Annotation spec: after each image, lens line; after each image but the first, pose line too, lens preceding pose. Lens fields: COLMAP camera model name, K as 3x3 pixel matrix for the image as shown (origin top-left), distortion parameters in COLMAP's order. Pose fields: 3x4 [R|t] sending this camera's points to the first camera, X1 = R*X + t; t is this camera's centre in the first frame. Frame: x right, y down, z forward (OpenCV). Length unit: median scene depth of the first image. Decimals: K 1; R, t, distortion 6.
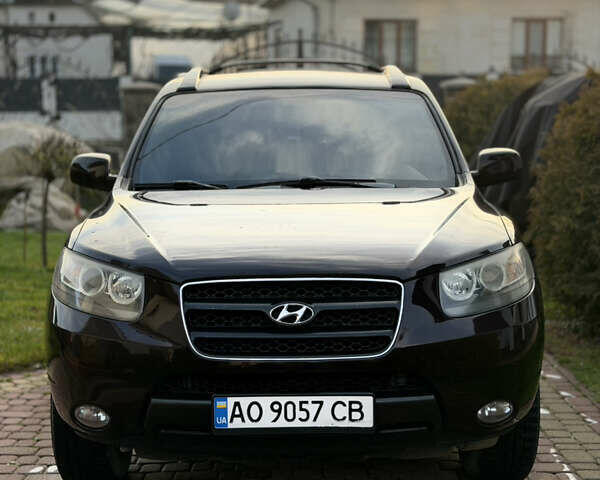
lens RADIAL K [[1111.9, 0, 297.5], [0, 1111.9, 245.1], [0, 0, 1]] dist [0.152364, 0.000000]
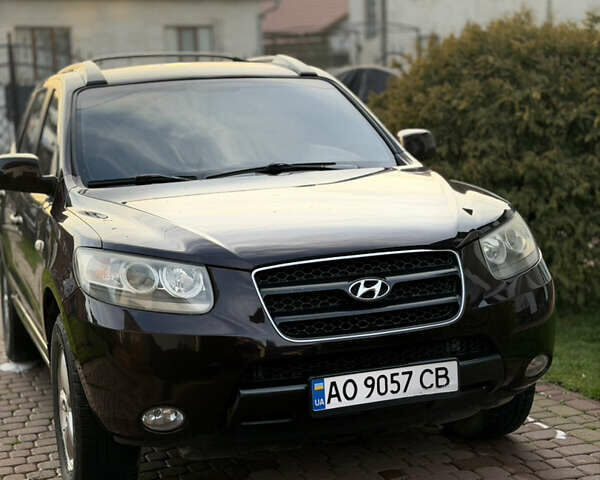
lens RADIAL K [[1111.9, 0, 303.8], [0, 1111.9, 236.5], [0, 0, 1]] dist [0.152364, 0.000000]
pose [[0.940494, -0.076062, 0.331188, -0.385092], [0.081498, 0.996670, -0.002536, 0.011727], [-0.329892, 0.029376, 0.943562, 0.066368]]
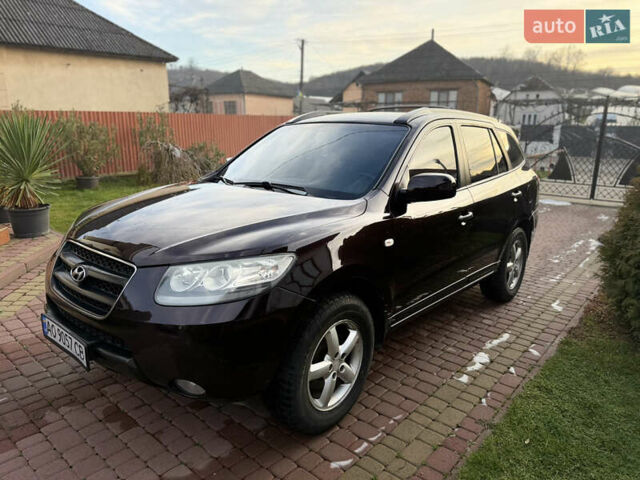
lens RADIAL K [[460.7, 0, 322.9], [0, 460.7, 237.1], [0, 0, 1]] dist [-0.010711, -0.000294]
pose [[0.751891, 0.166594, -0.637892, 0.602418], [-0.108329, 0.985616, 0.129718, -0.096342], [0.650327, -0.028431, 0.759122, 0.741379]]
